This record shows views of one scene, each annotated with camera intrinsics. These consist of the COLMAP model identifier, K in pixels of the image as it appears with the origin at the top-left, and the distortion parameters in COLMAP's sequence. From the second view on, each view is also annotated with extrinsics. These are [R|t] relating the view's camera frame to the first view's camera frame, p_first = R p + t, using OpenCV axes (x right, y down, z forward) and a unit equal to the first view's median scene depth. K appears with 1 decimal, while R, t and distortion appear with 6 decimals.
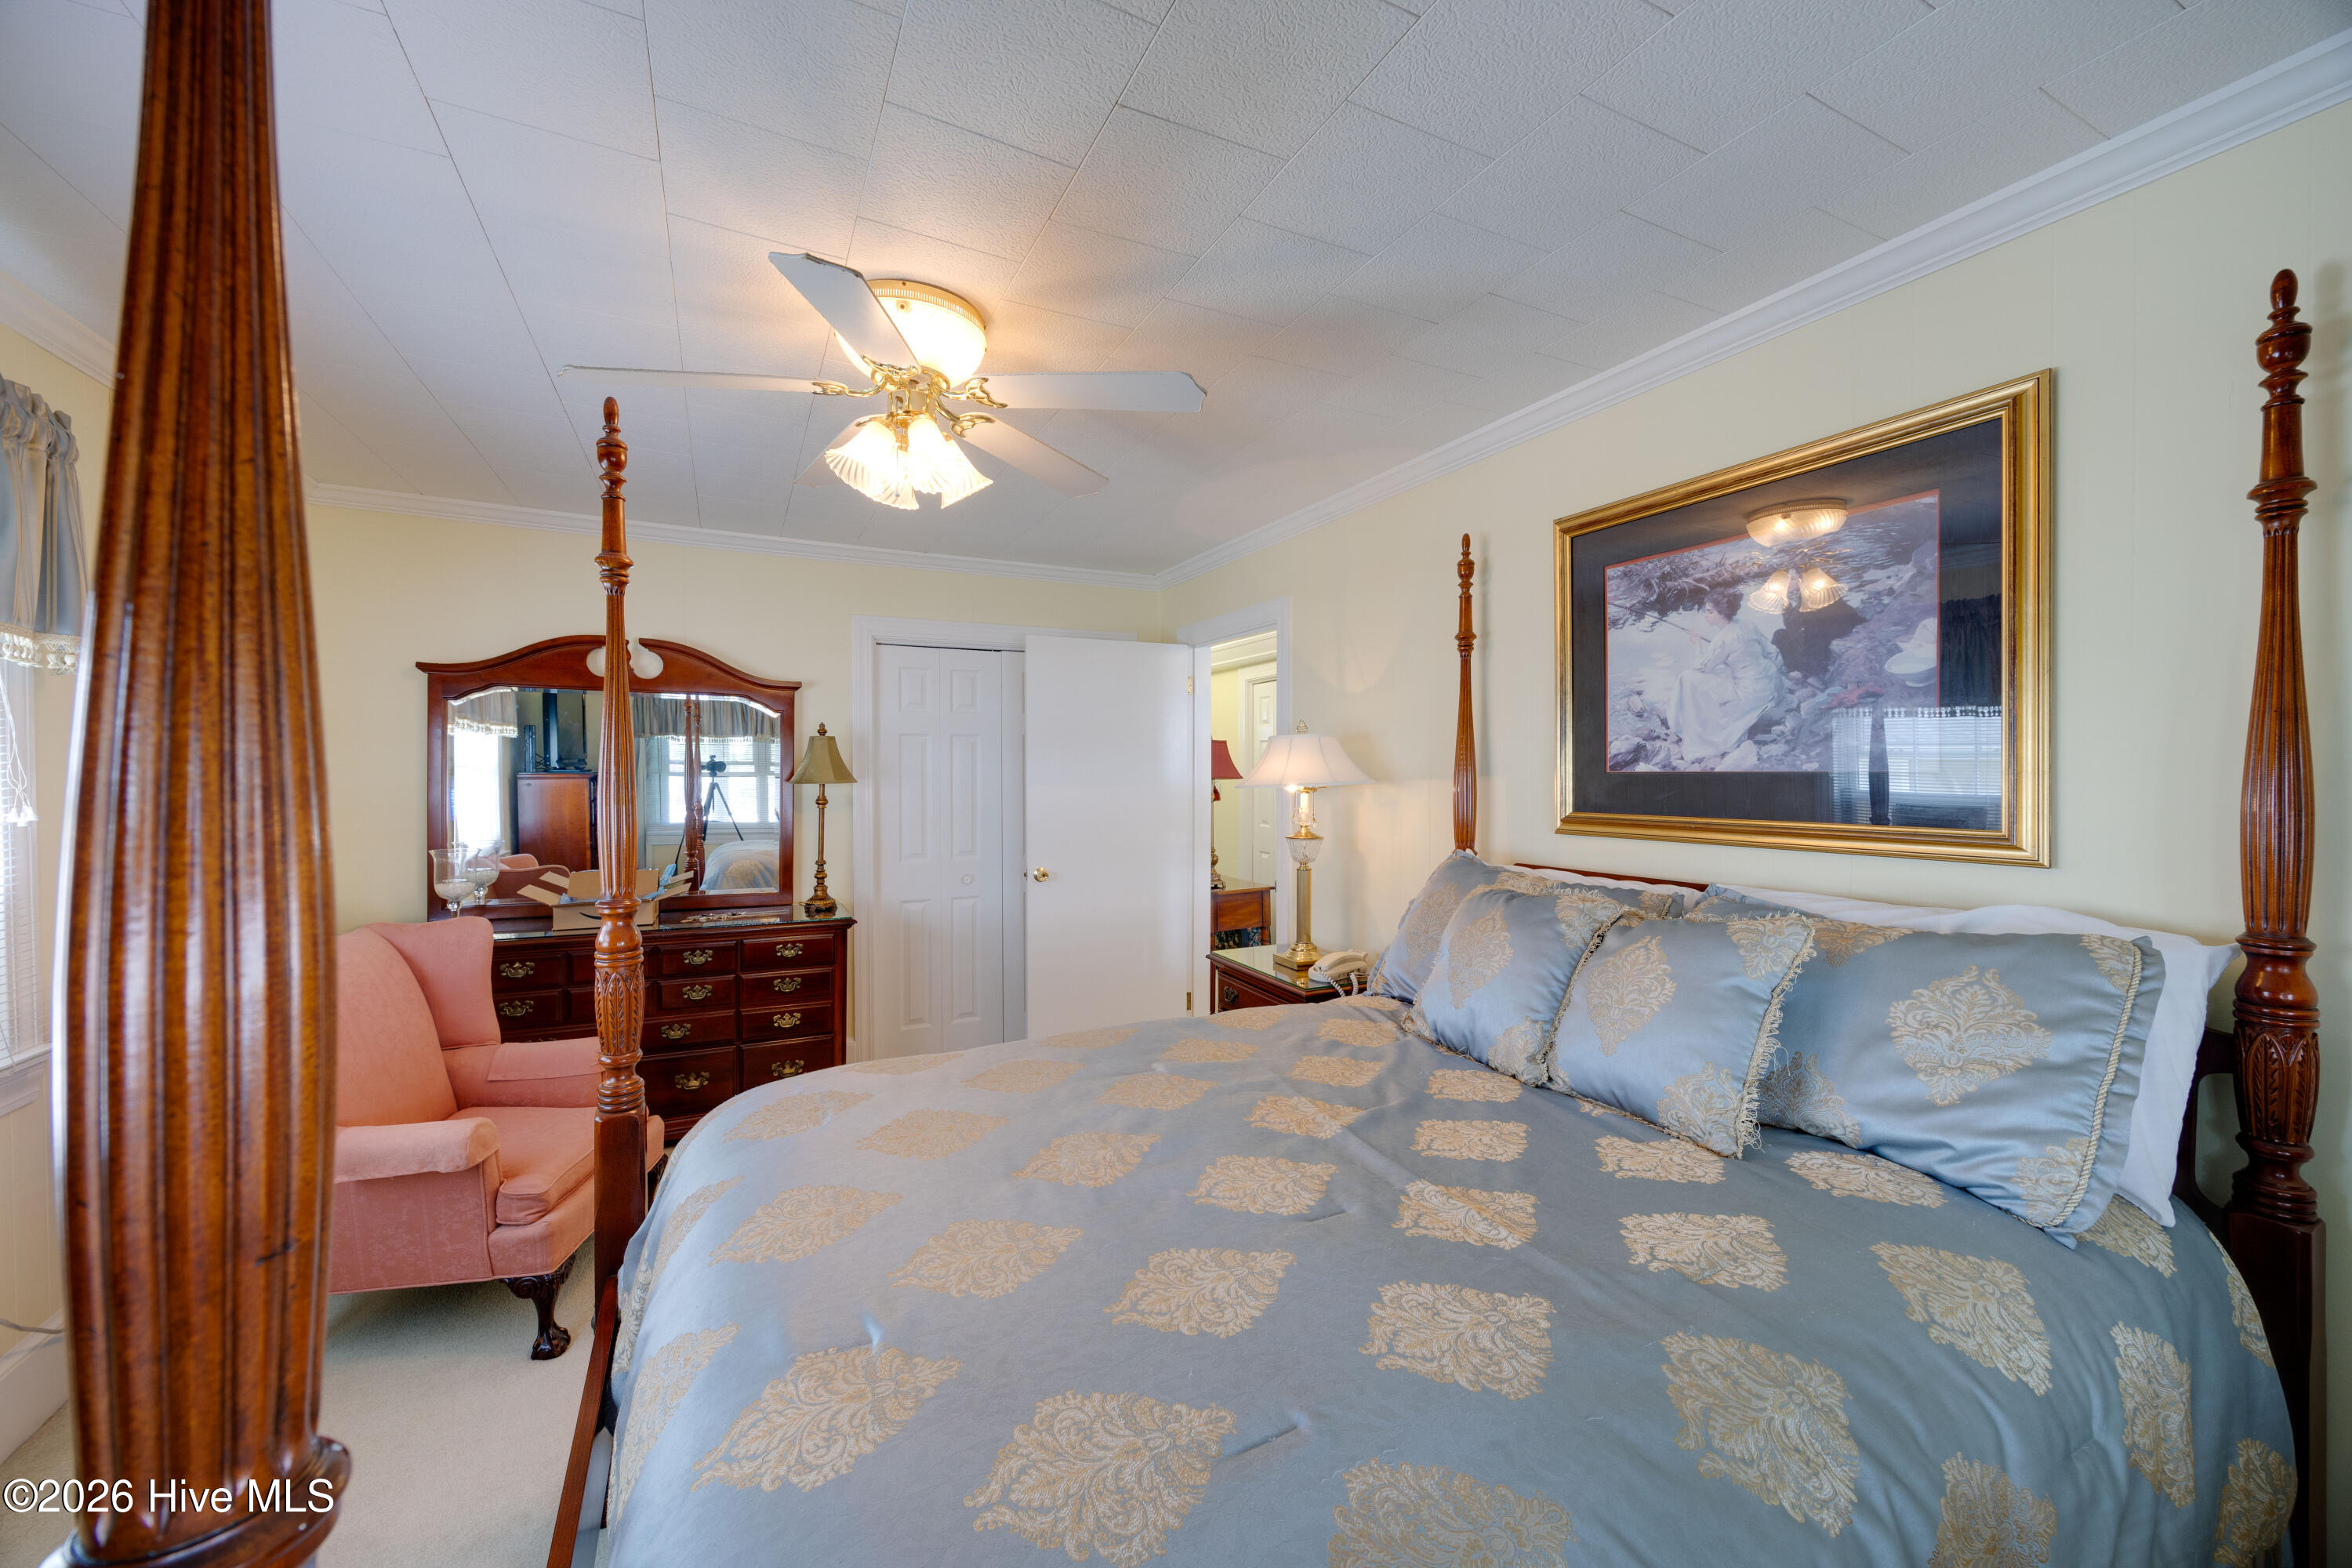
lens RADIAL K [[919.5, 0, 1173.6], [0, 919.5, 781.5], [0, 0, 1]] dist [-0.005316, 0.000188]
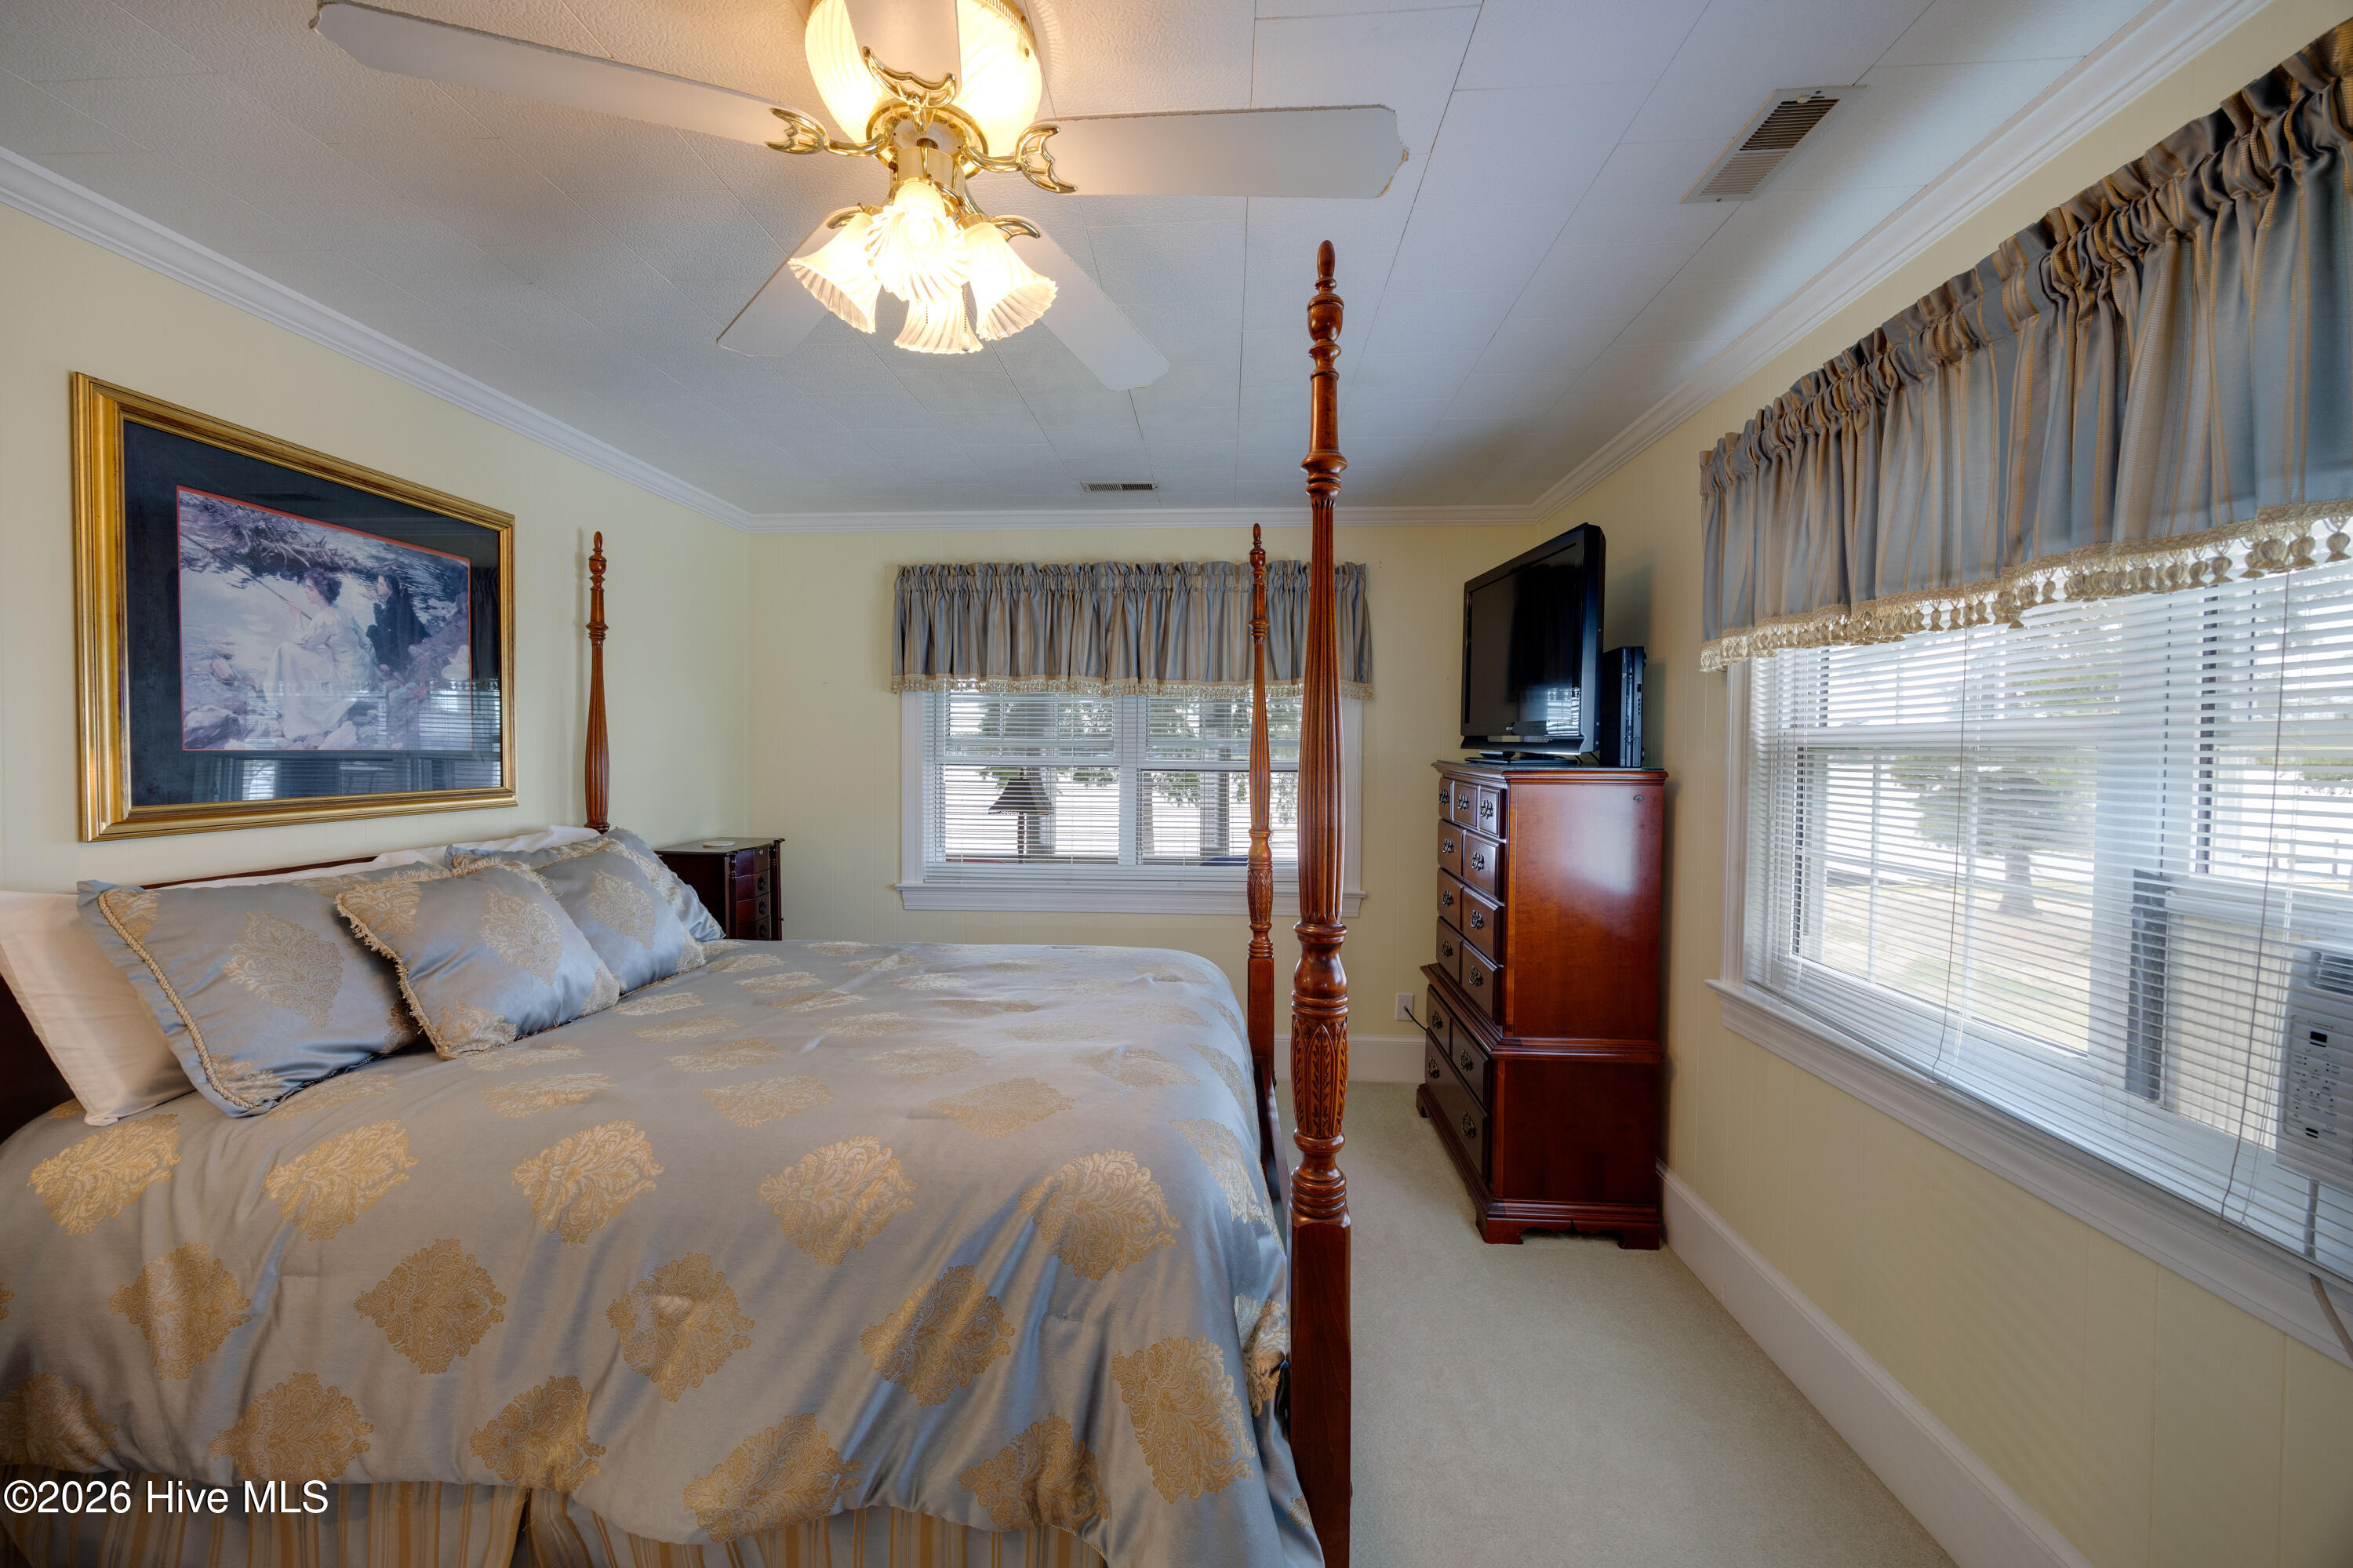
lens RADIAL K [[919.9, 0, 1174.1], [0, 919.9, 781.5], [0, 0, 1]] dist [-0.005316, 0.000188]
pose [[-0.868271, -0.014135, 0.495888, -0.716007], [0.007005, 0.999145, 0.040746, -0.010640], [-0.496040, 0.038852, -0.867430, 1.398573]]
